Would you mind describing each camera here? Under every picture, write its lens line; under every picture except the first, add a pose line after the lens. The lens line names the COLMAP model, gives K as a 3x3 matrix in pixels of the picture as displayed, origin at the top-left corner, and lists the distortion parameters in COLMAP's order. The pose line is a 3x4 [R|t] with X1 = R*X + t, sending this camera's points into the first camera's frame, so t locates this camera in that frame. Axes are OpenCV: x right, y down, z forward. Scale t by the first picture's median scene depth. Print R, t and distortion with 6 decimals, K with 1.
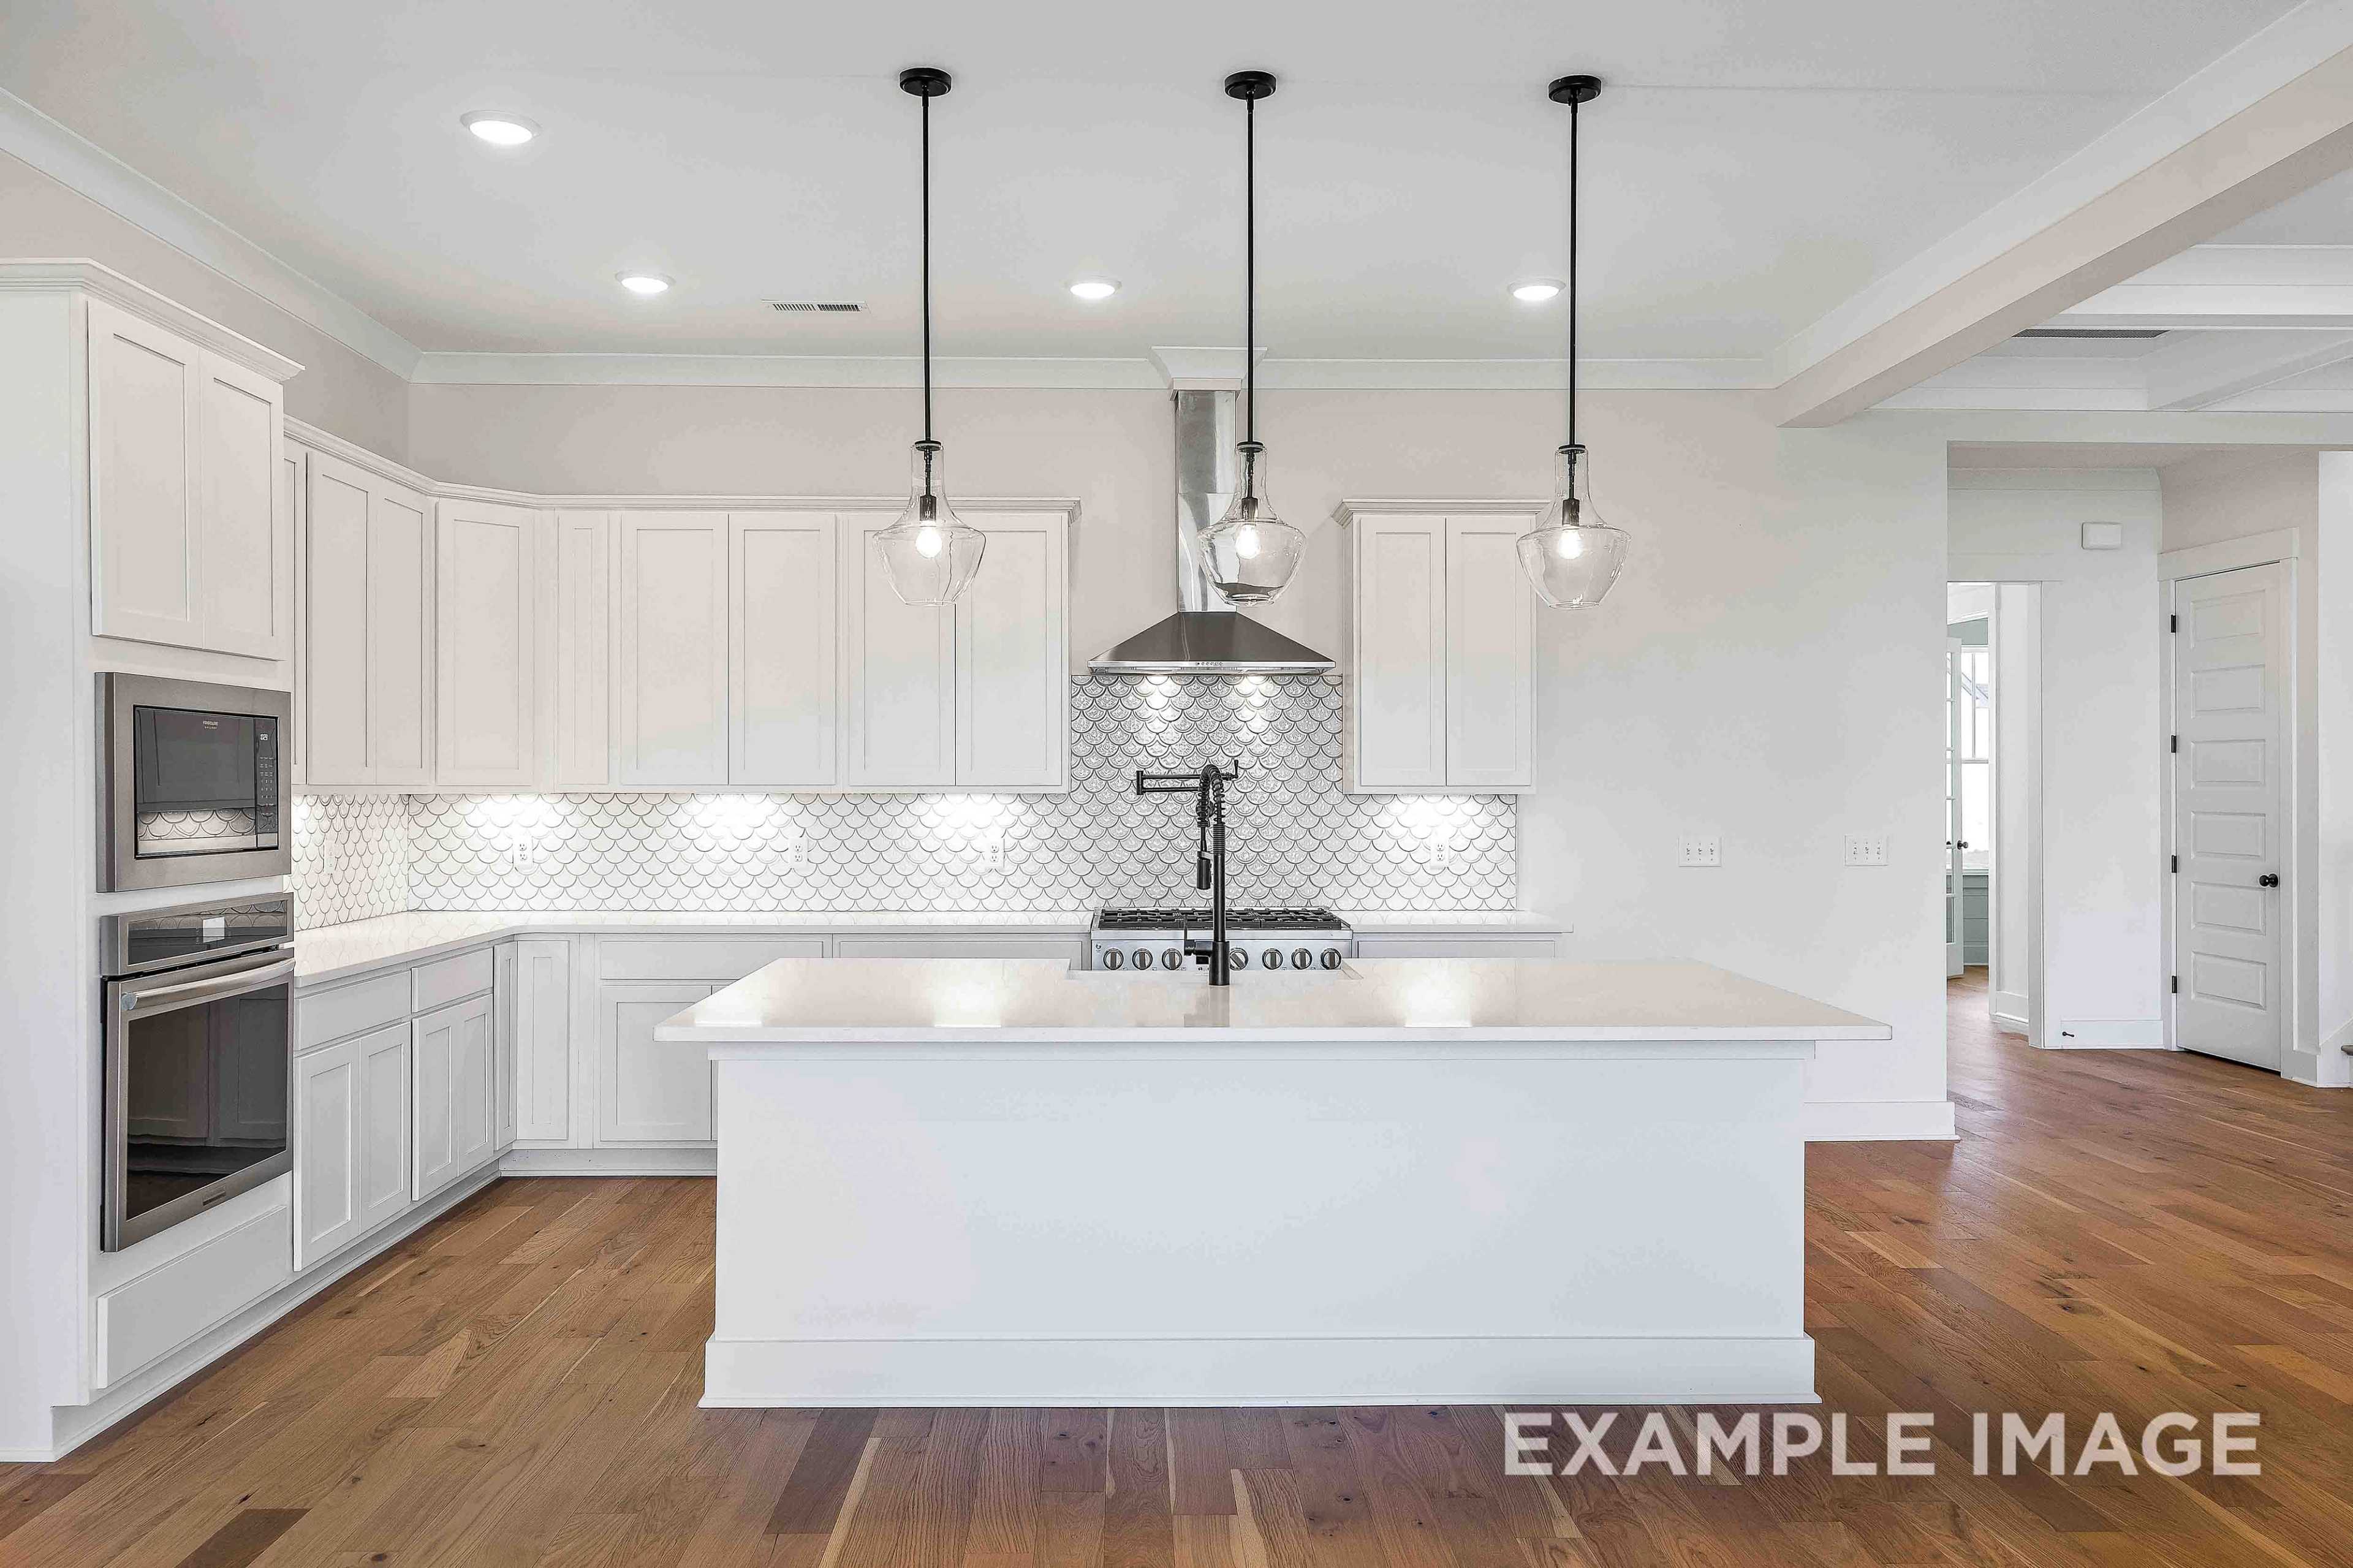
lens RADIAL K [[1725.1, 0, 1132.0], [0, 1725.1, 783.0], [0, 0, 1]] dist [-0.000013, 0.002515]
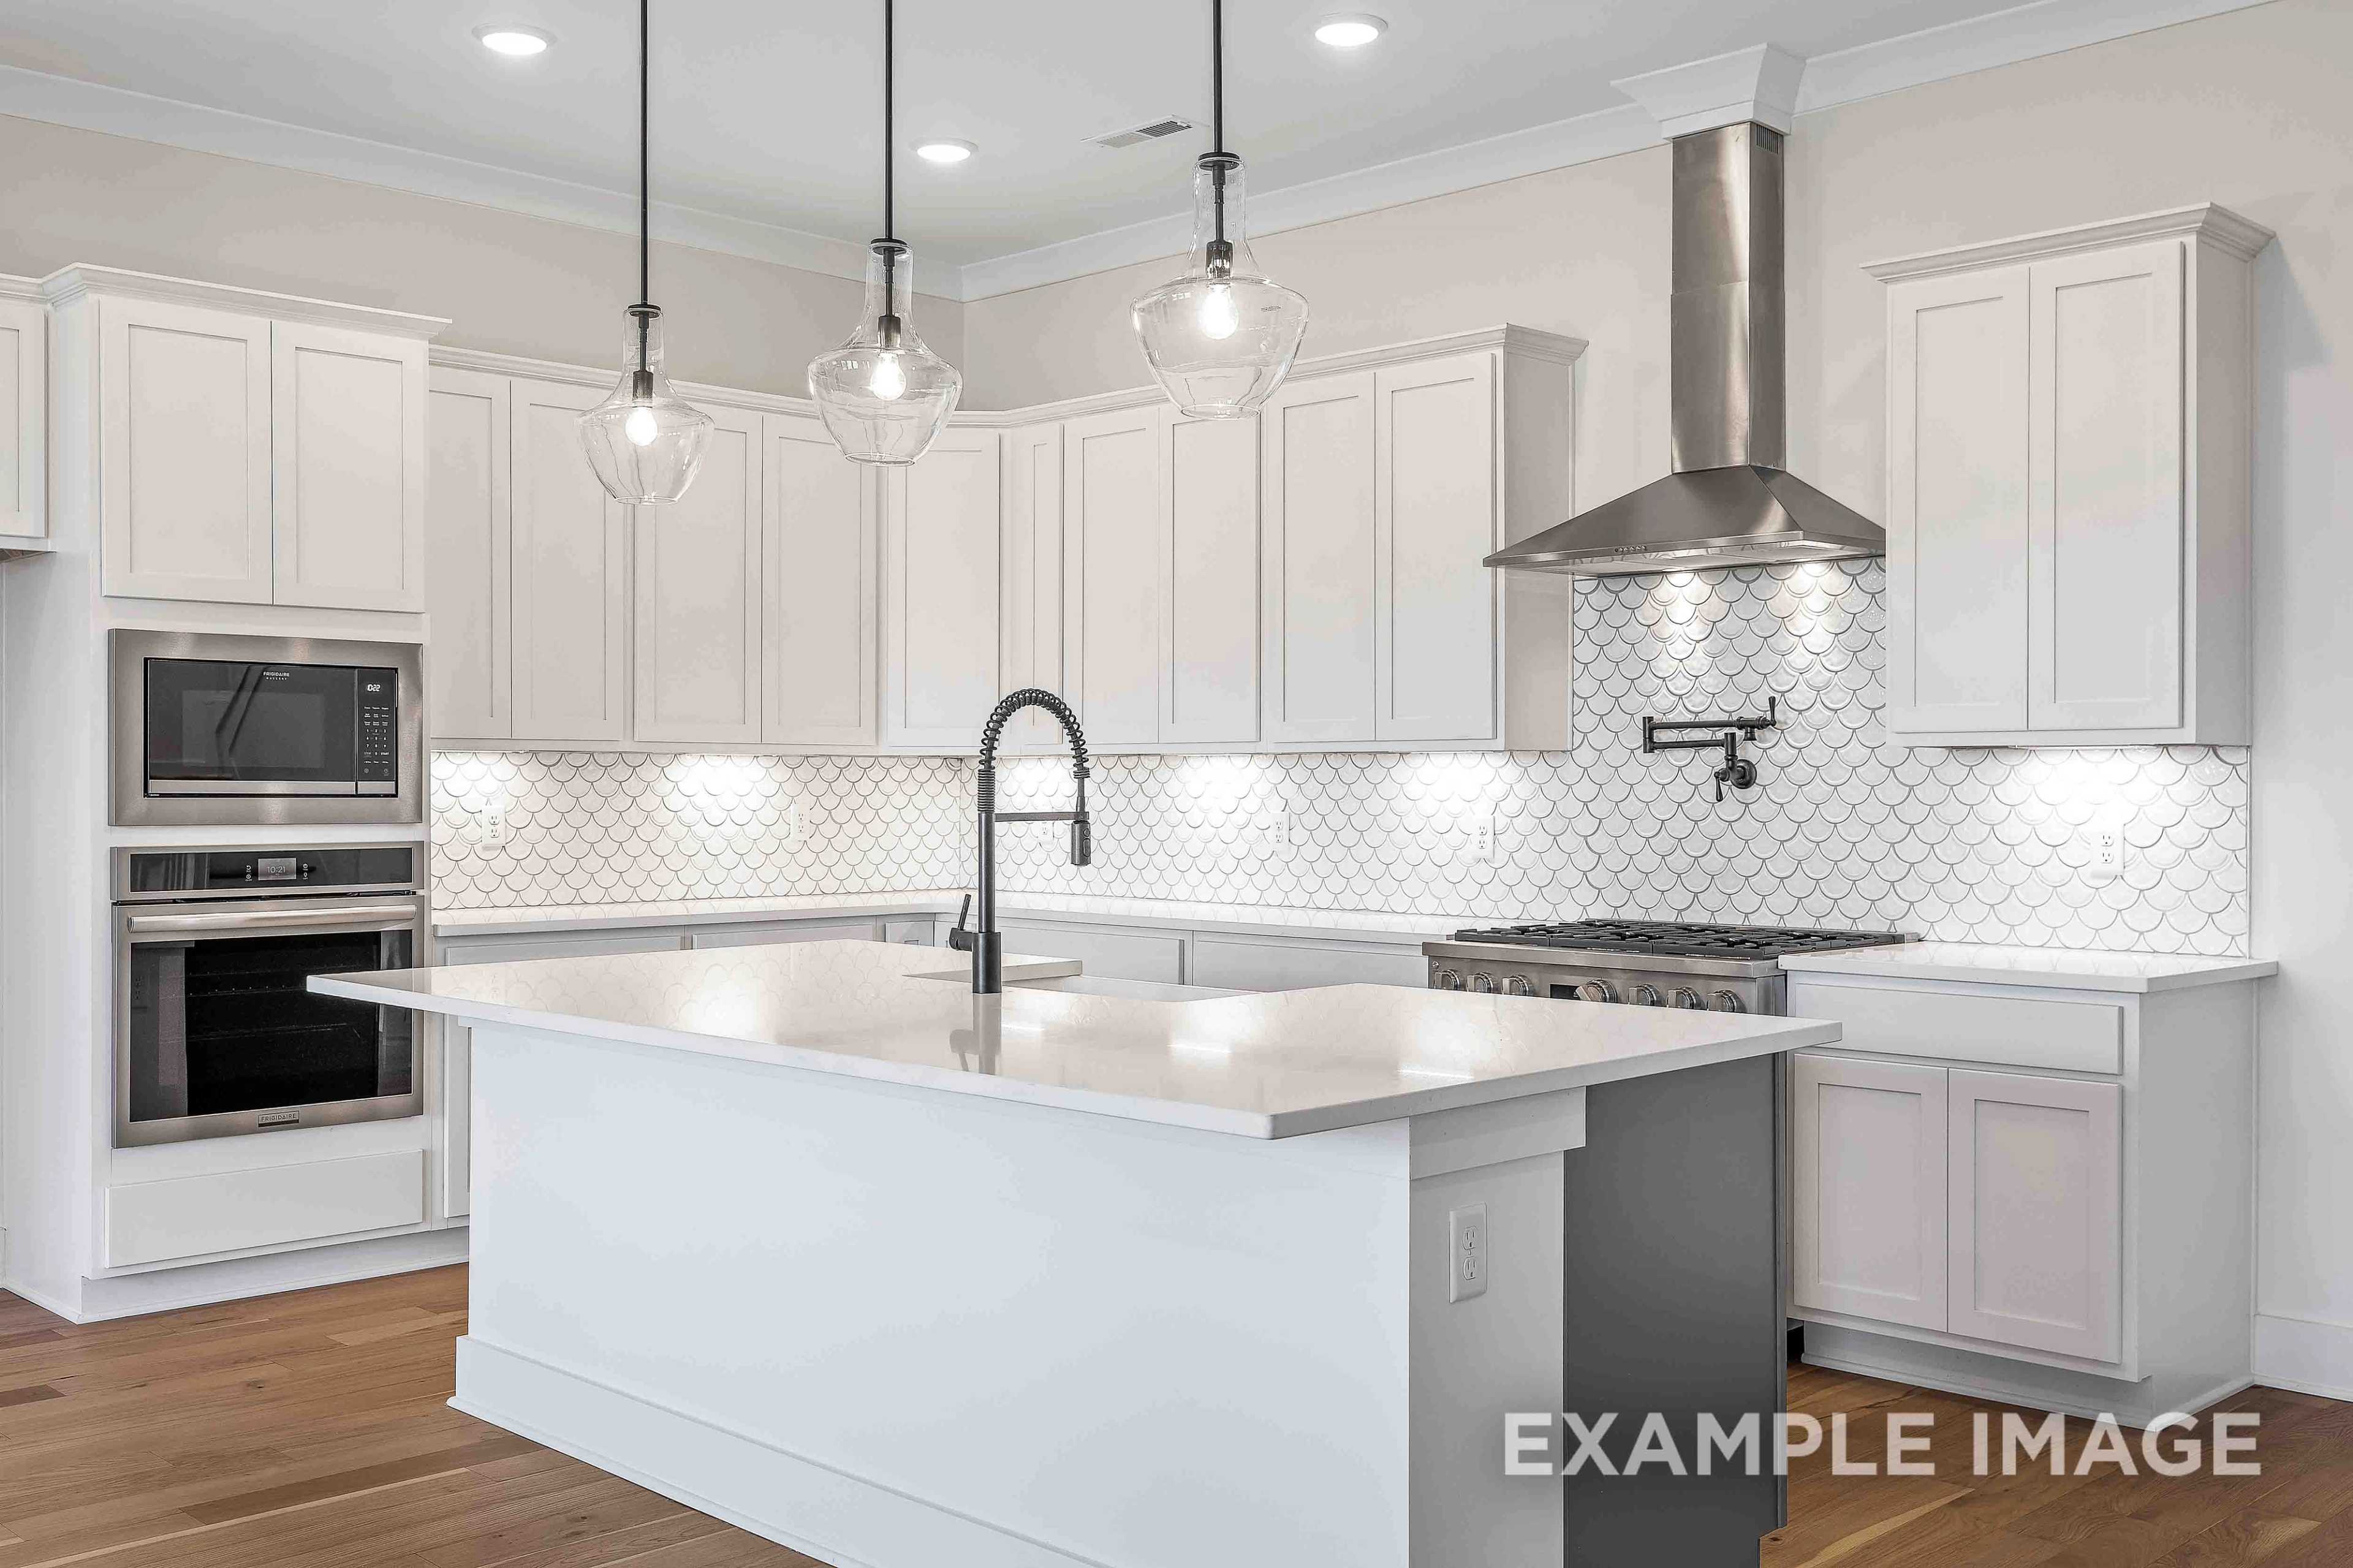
lens RADIAL K [[2262.1, 0, 1179.3], [0, 2262.1, 788.0], [0, 0, 1]] dist [0.001274, 0.005373]
pose [[0.696201, 0.002173, -0.717844, 0.505560], [-0.001020, 0.999997, 0.002038, 0.018852], [0.717846, -0.000687, 0.696201, 0.256971]]
